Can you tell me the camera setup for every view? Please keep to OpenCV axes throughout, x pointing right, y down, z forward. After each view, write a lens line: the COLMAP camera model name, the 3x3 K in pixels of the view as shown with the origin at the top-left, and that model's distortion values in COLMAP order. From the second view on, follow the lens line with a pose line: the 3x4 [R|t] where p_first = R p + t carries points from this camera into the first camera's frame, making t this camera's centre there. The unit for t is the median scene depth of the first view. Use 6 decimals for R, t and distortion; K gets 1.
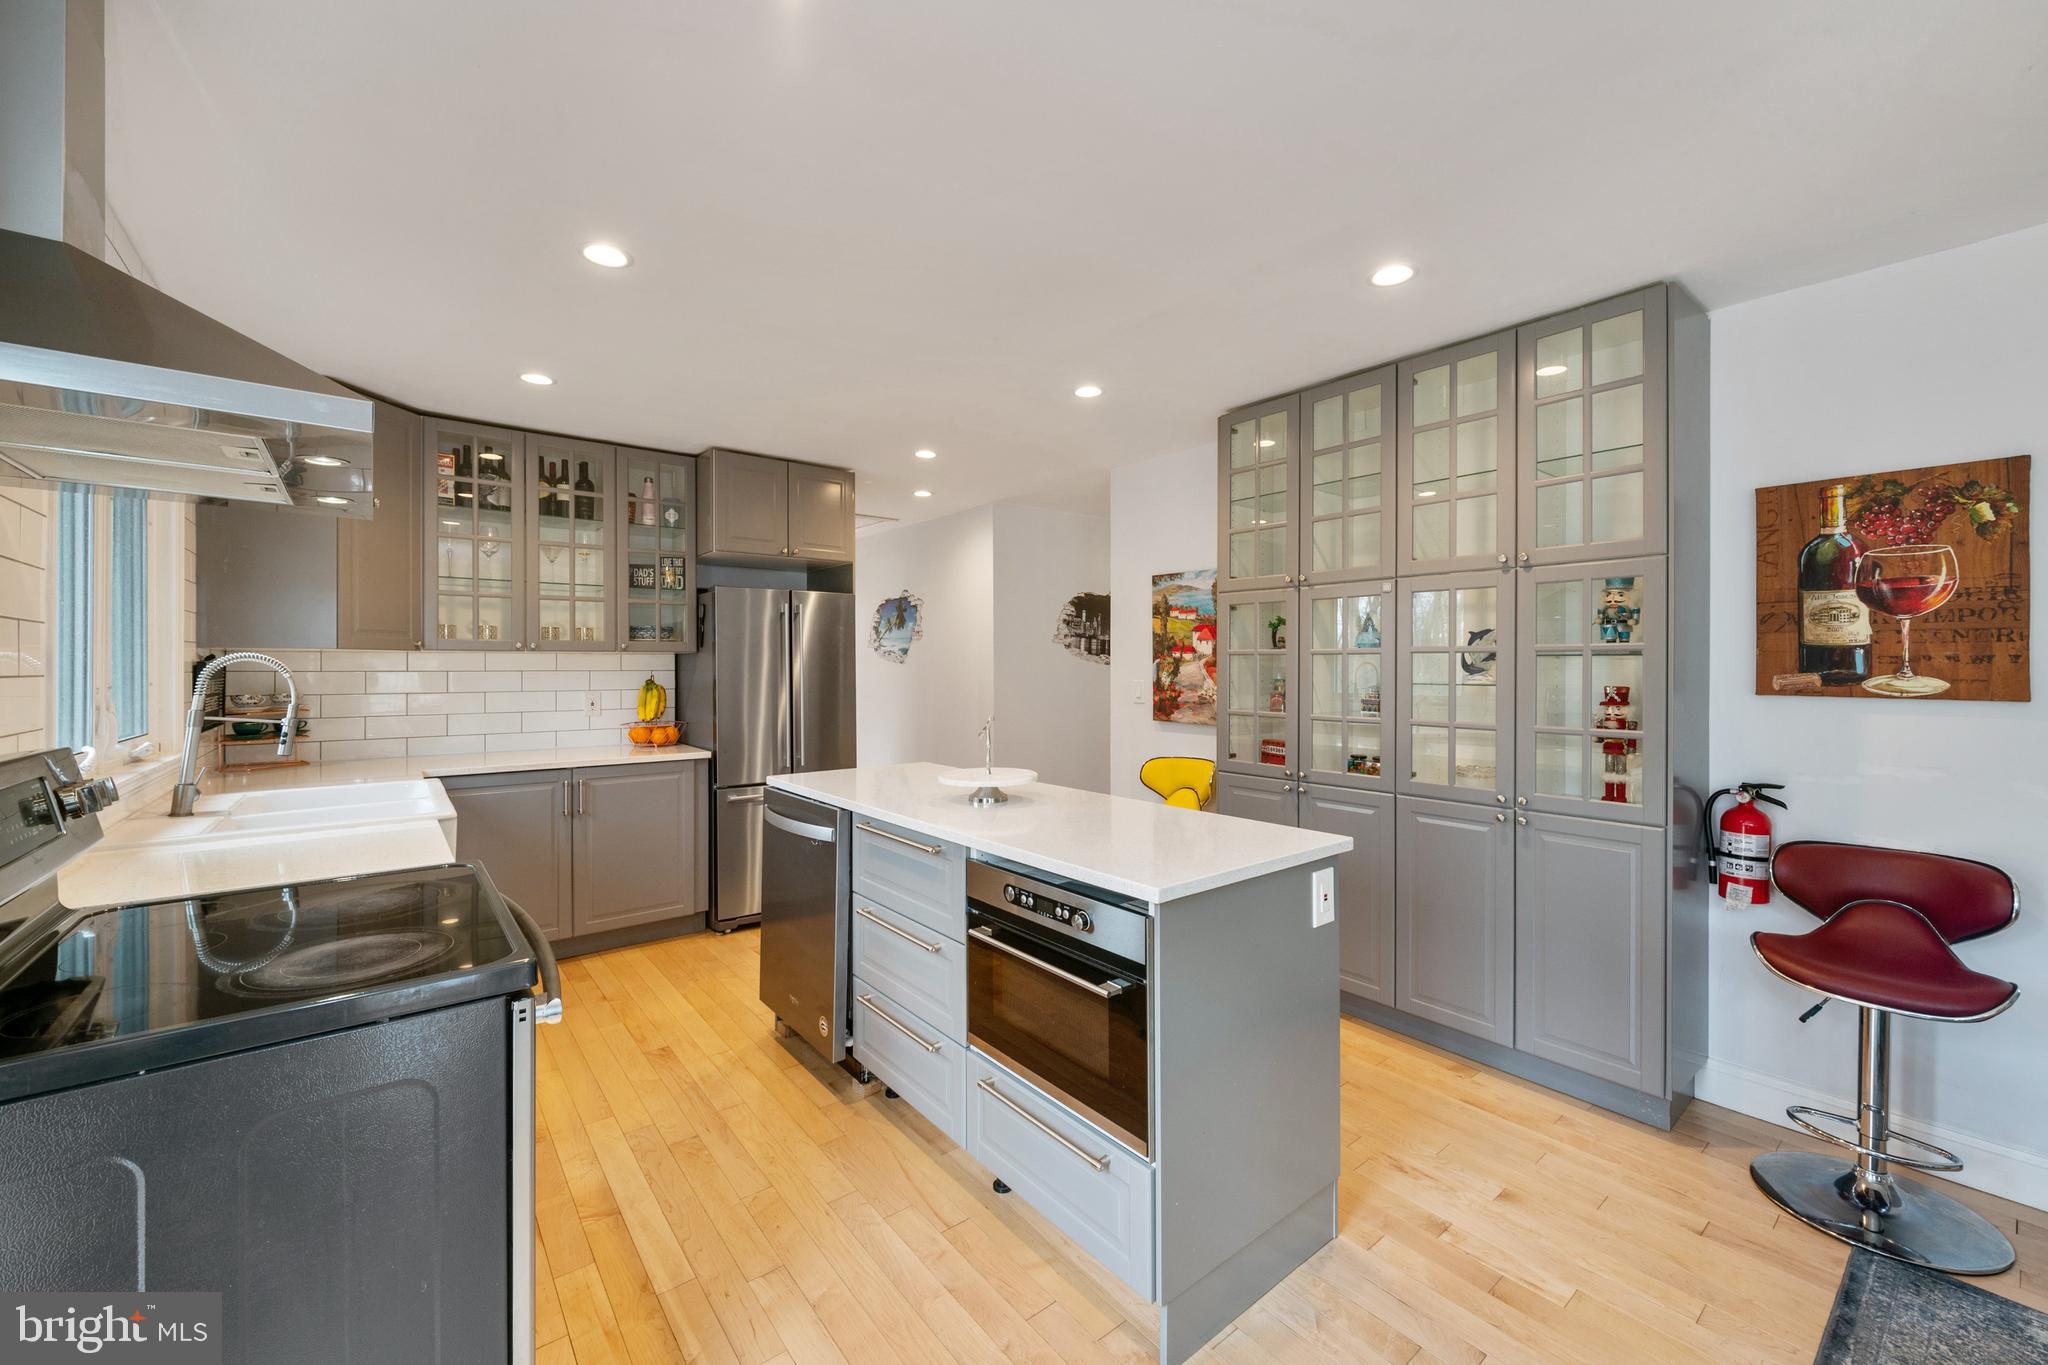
lens RADIAL K [[803.6, 0, 1022.5], [0, 803.6, 668.0], [0, 0, 1]] dist [0.008870, -0.002961]
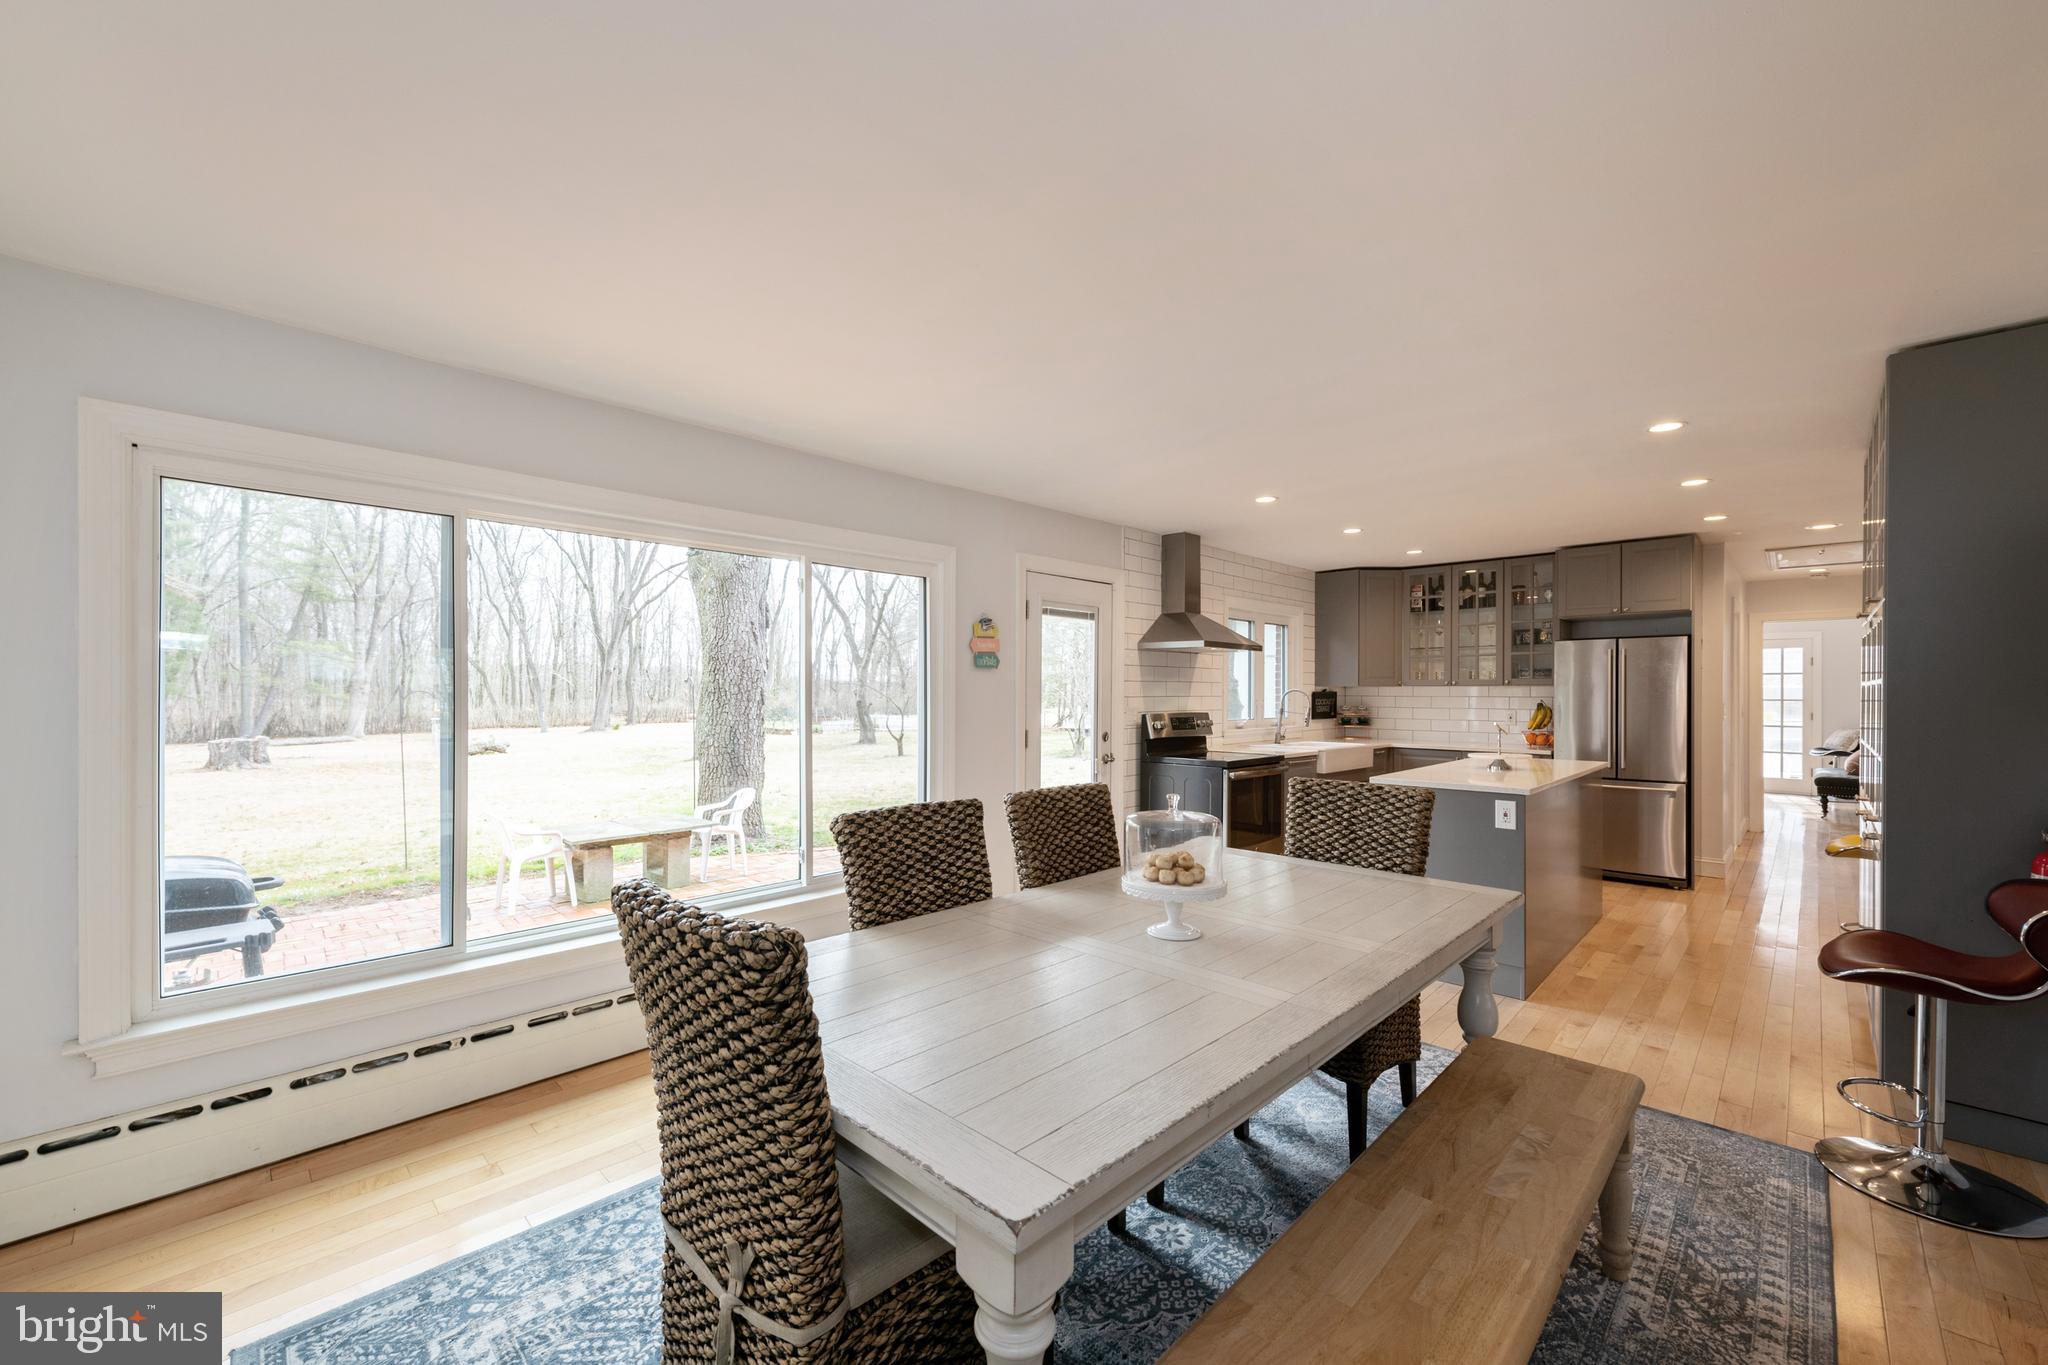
lens RADIAL K [[803.6, 0, 1013.2], [0, 803.6, 694.9], [0, 0, 1]] dist [0.008870, -0.002961]
pose [[0.121608, 0.004273, -0.992569, 1.685897], [-0.002212, 0.999989, 0.004034, -0.008203], [0.992576, 0.001705, 0.121616, -0.322837]]
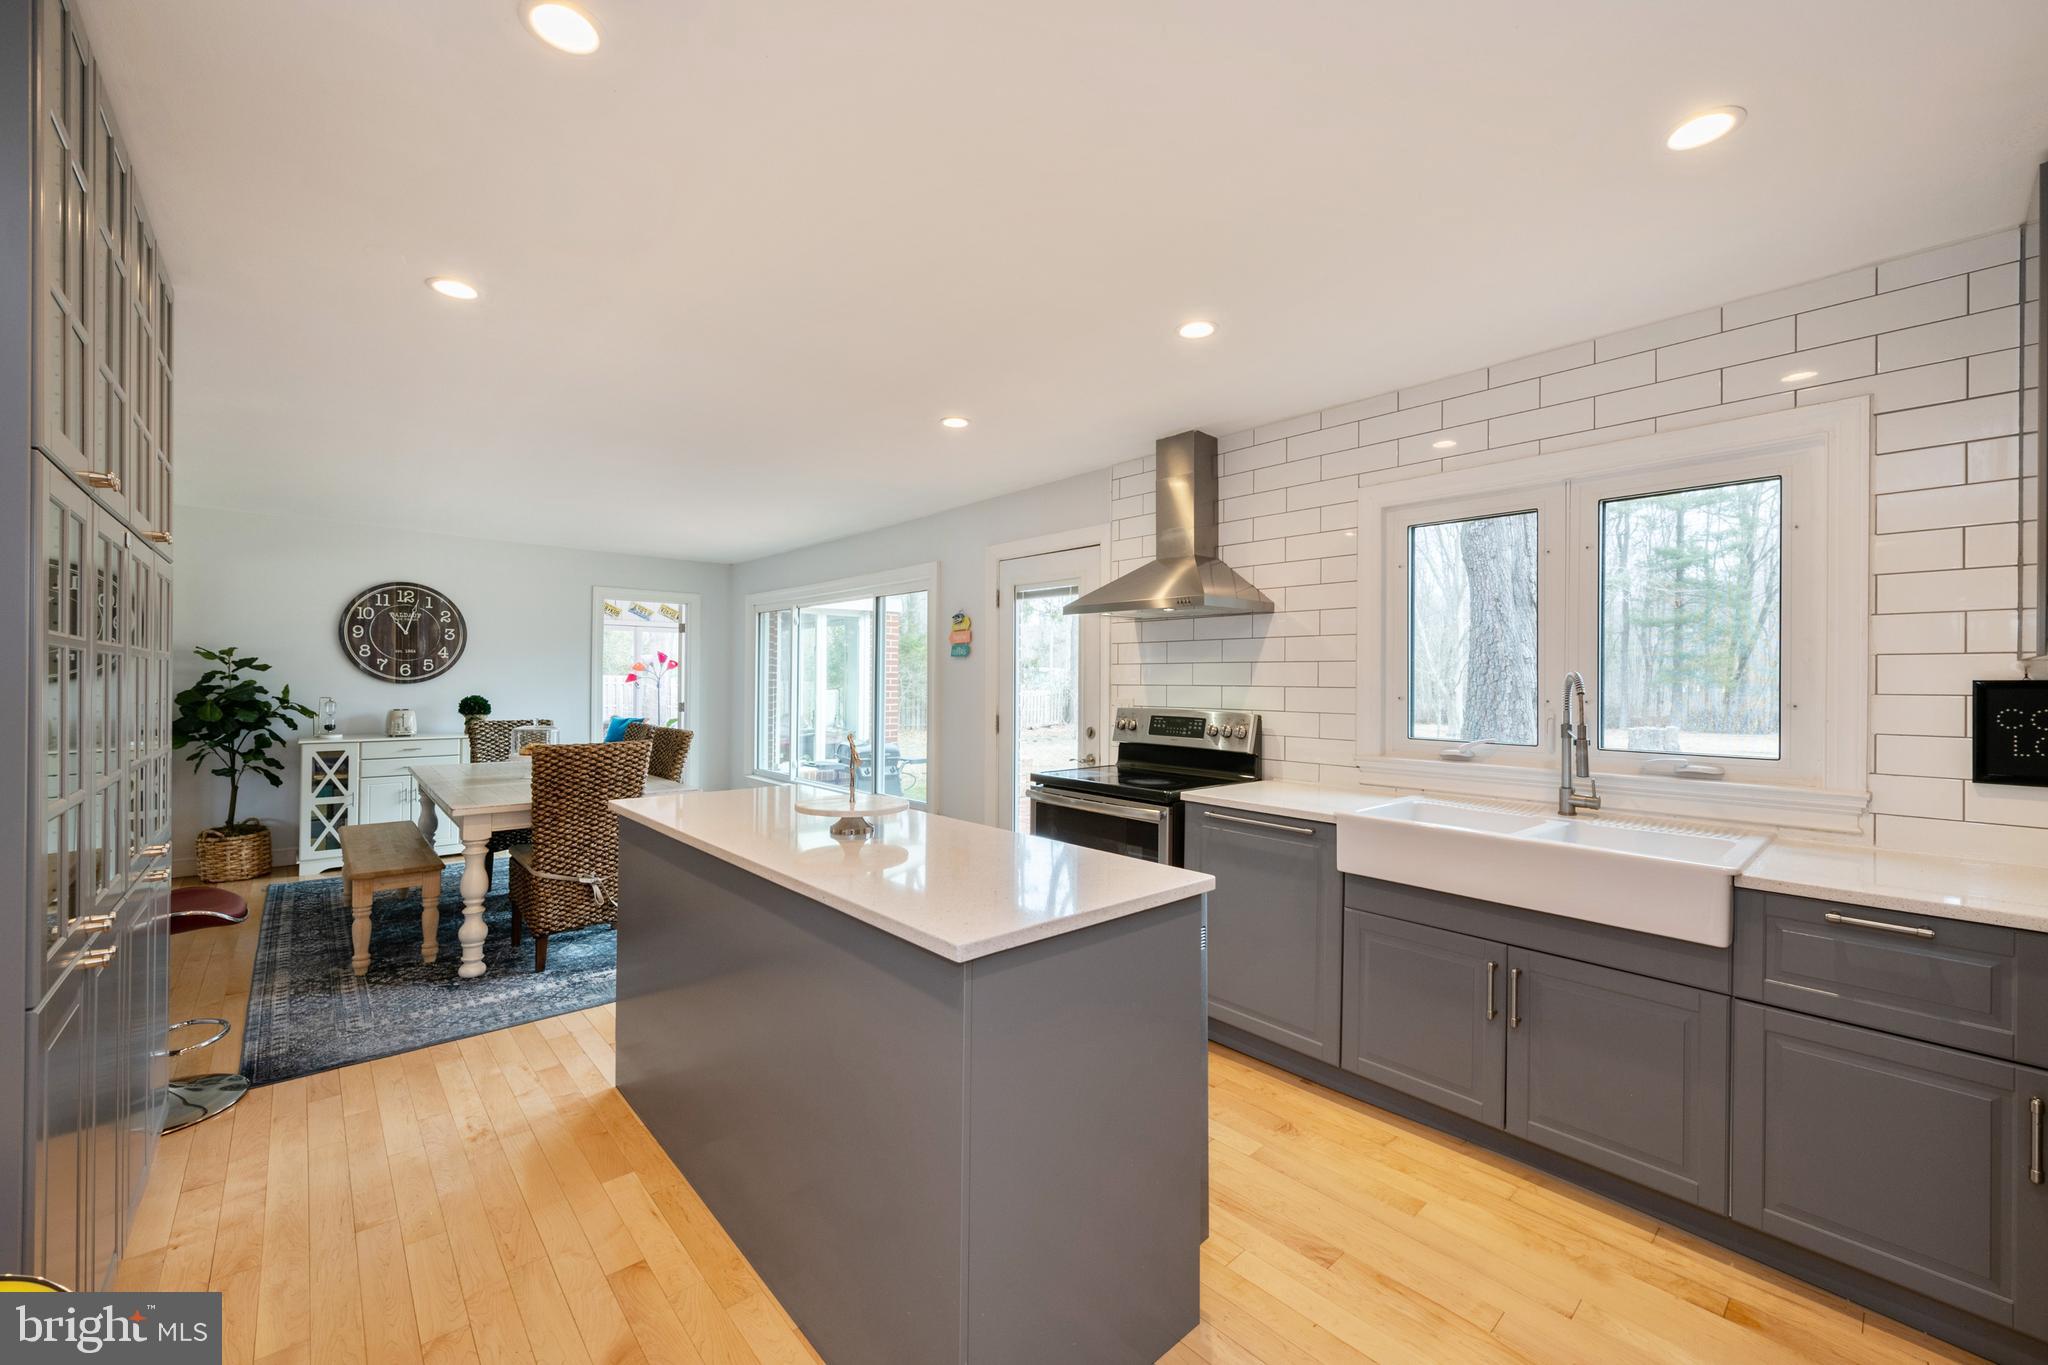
lens RADIAL K [[803.6, 0, 1025.9], [0, 803.6, 676.2], [0, 0, 1]] dist [0.008870, -0.002961]
pose [[-0.998311, -0.007342, -0.057636, -0.199928], [-0.007115, 0.999966, -0.004129, -0.004150], [0.057664, -0.003712, -0.998329, 1.968079]]
